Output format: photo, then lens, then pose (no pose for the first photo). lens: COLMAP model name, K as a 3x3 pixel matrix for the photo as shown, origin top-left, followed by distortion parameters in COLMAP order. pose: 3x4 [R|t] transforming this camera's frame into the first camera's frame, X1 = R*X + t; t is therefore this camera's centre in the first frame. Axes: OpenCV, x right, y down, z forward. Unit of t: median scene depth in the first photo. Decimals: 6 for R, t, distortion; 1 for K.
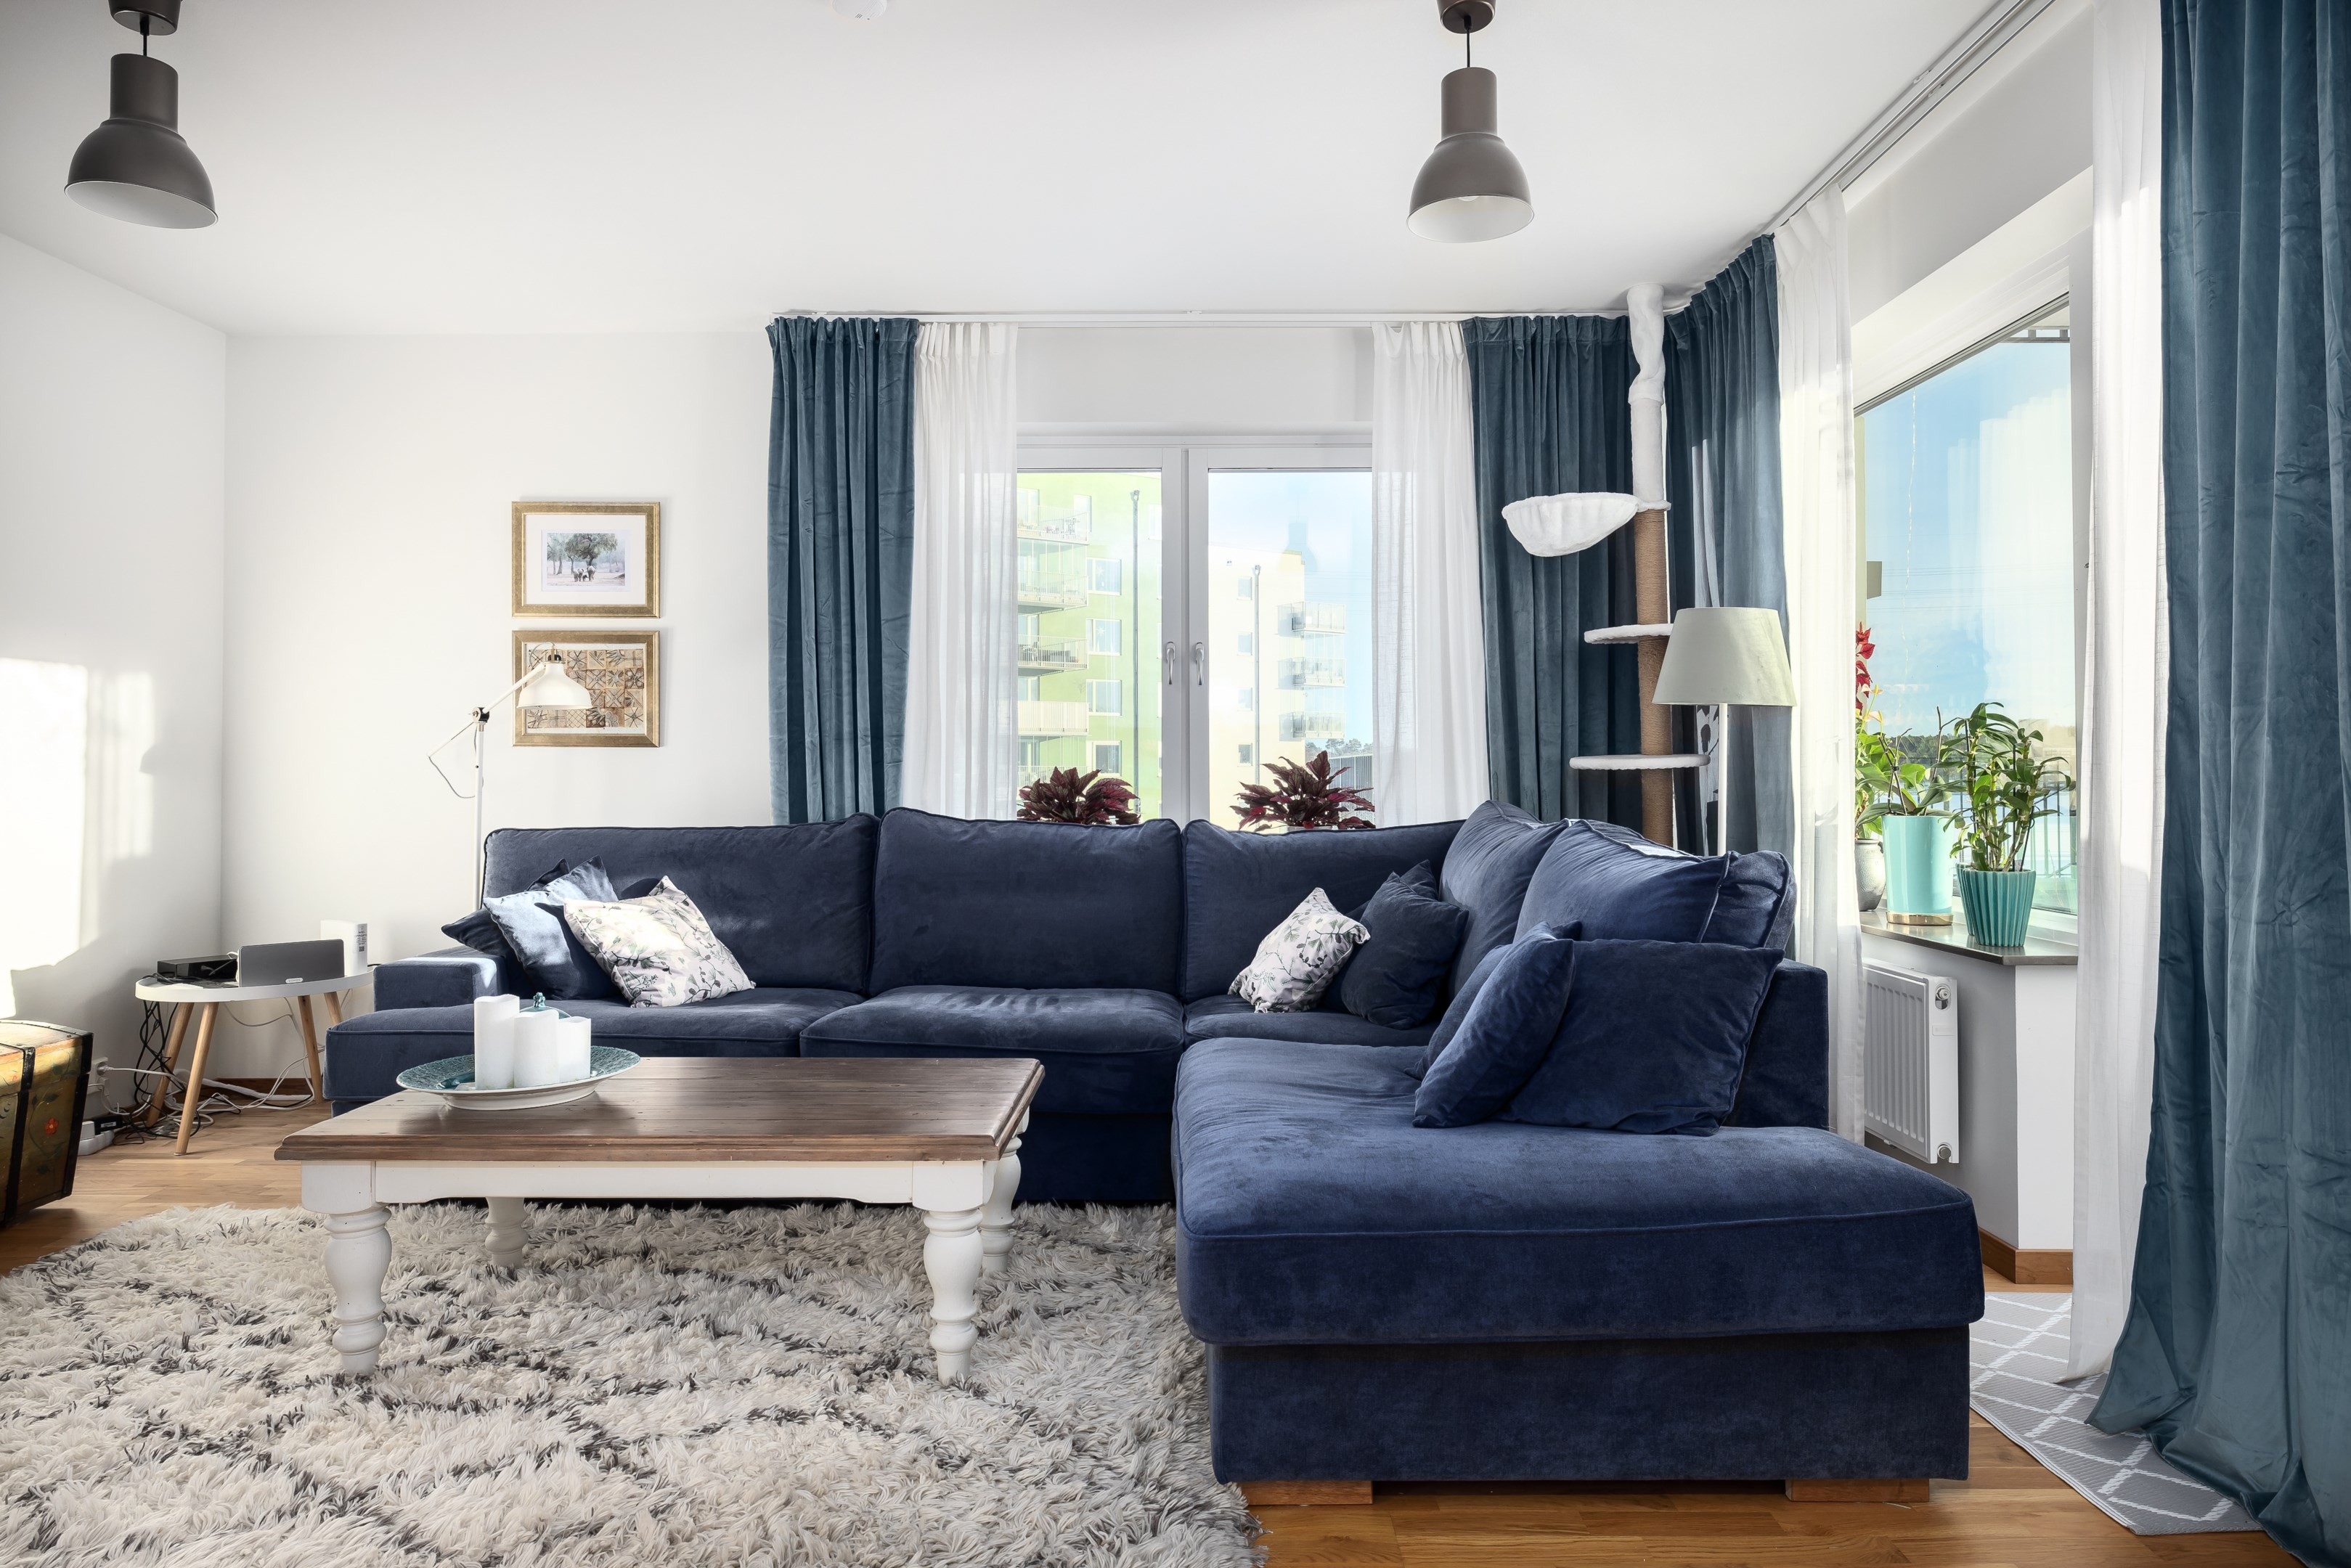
lens RADIAL K [[1441.4, 0, 1177.9], [0, 1441.4, 740.1], [0, 0, 1]] dist [-0.000489, -0.000452]
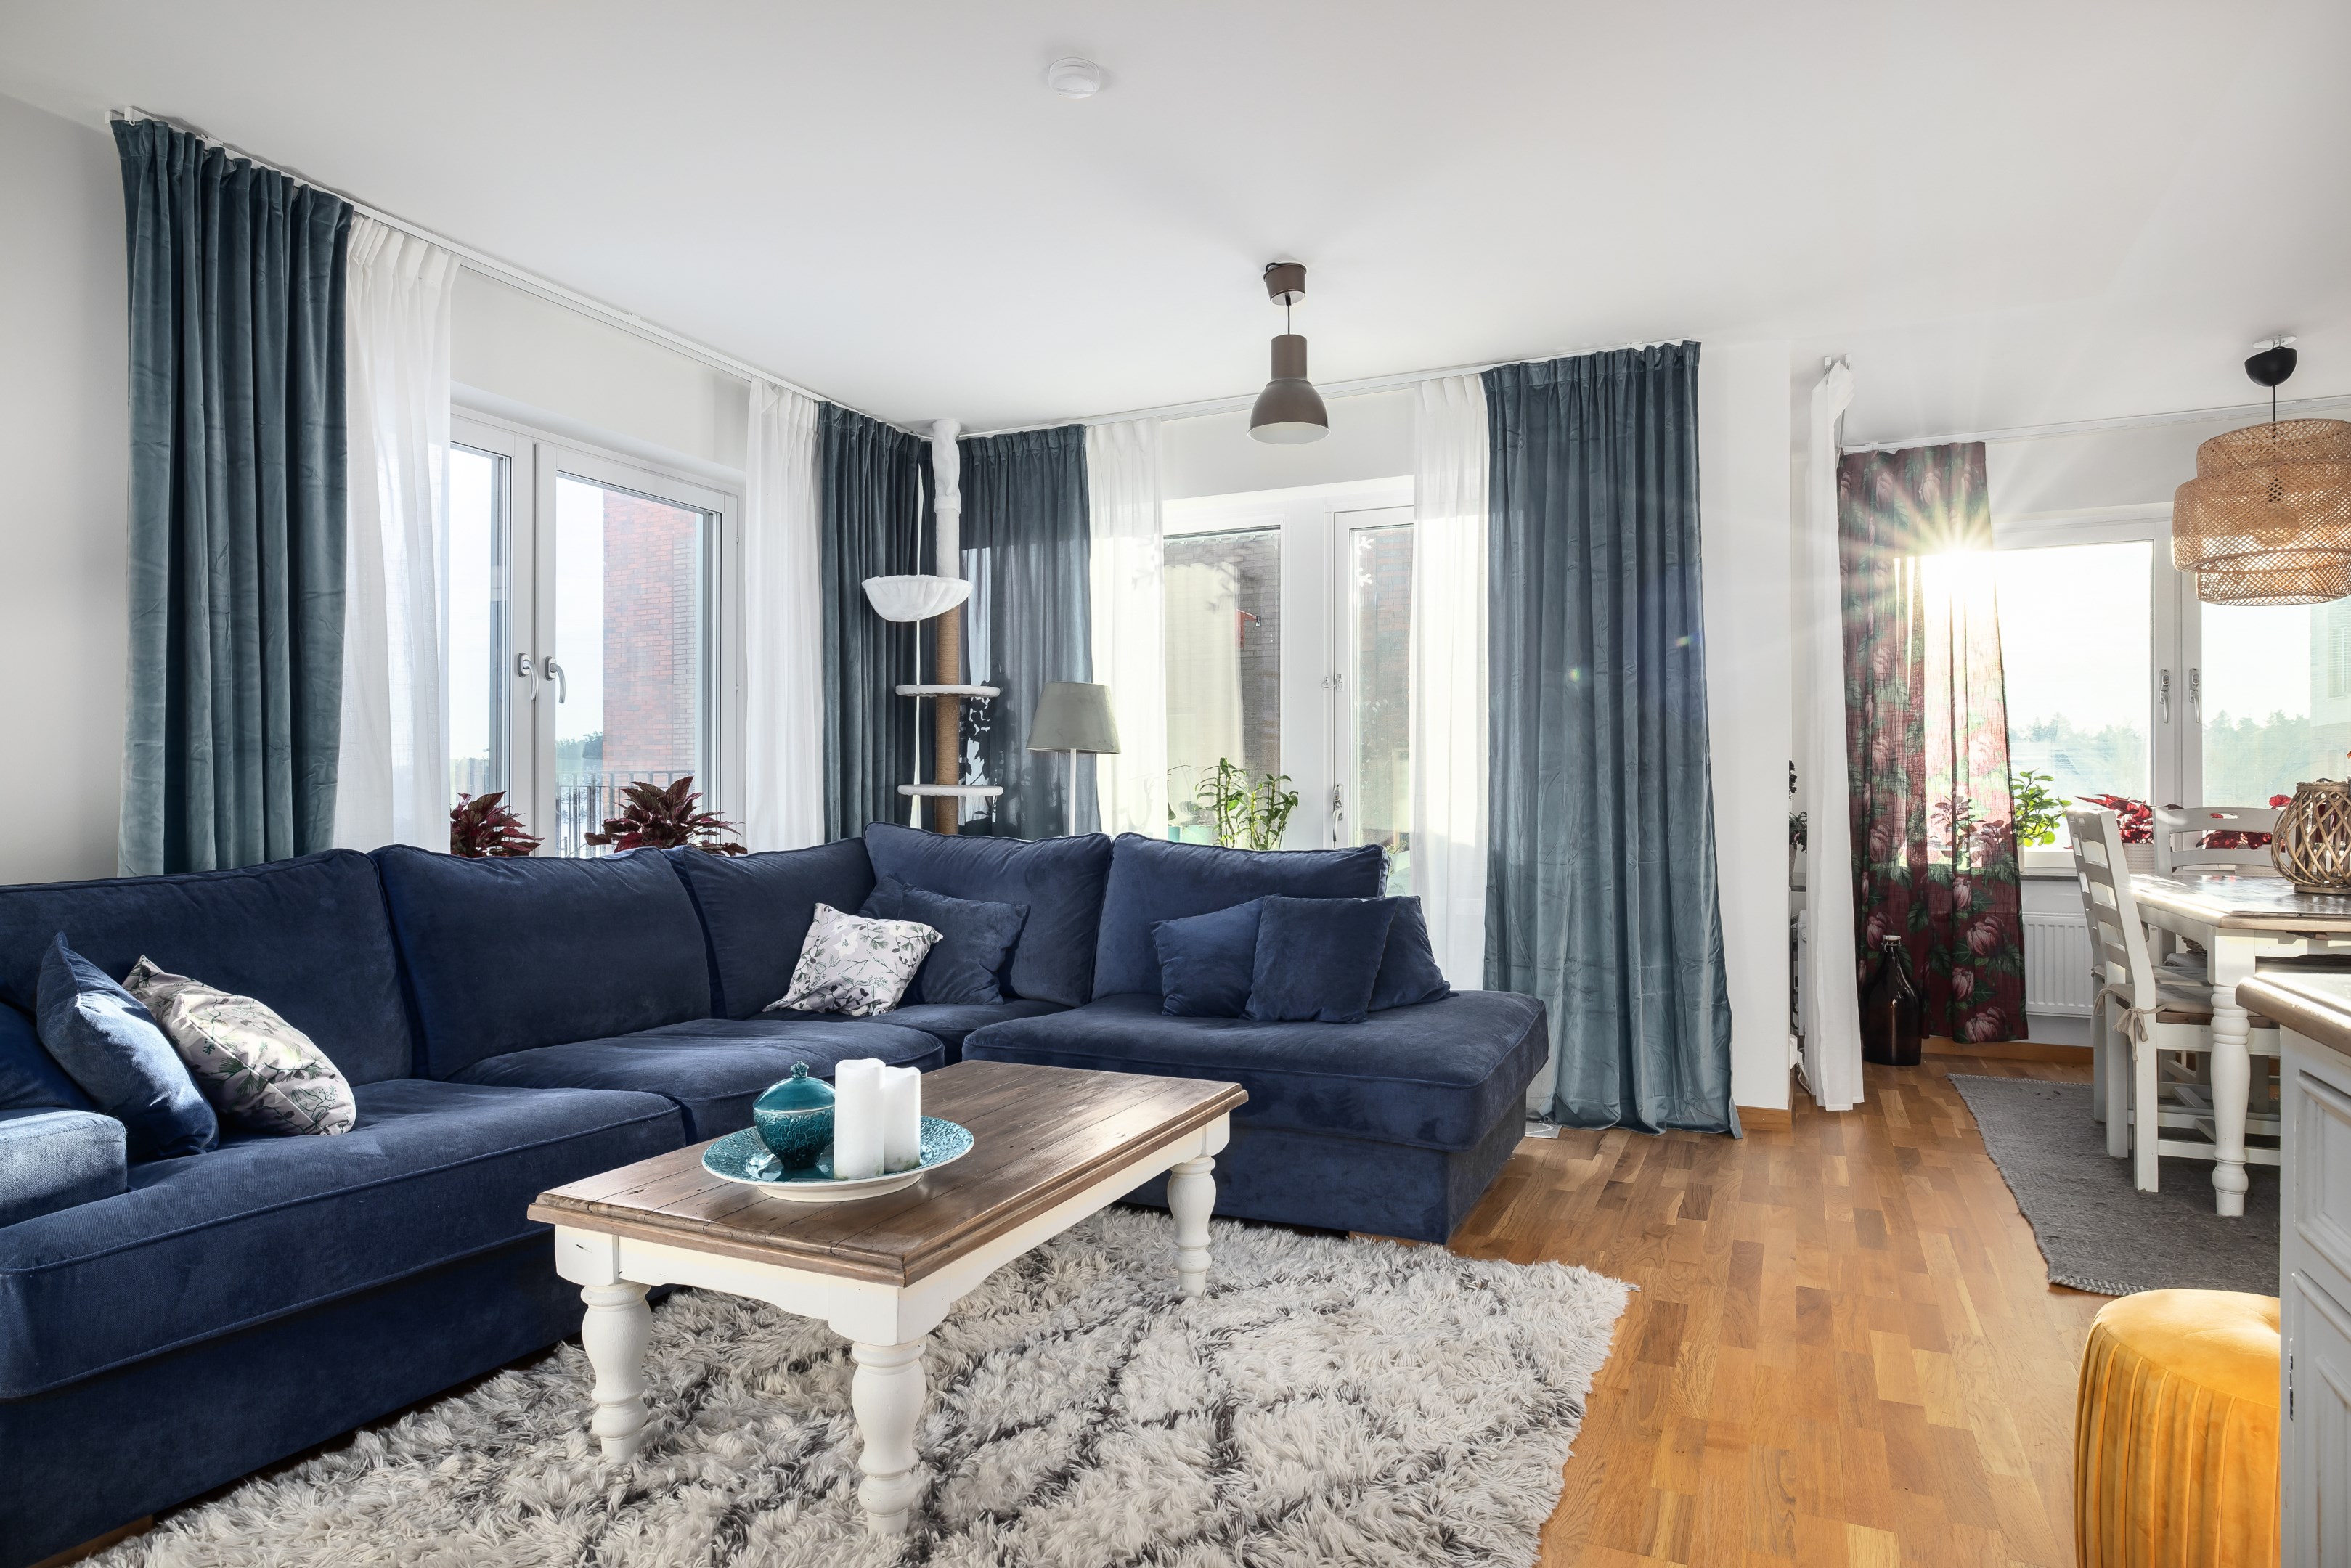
lens RADIAL K [[1357.2, 0, 1175.5], [0, 1357.2, 784.0], [0, 0, 1]] dist [0.002142, 0.000031]
pose [[0.410588, 0.013254, 0.911725, -0.666198], [-0.017661, 0.999822, -0.006581, 0.012691], [-0.911650, -0.013400, 0.410749, 0.304506]]
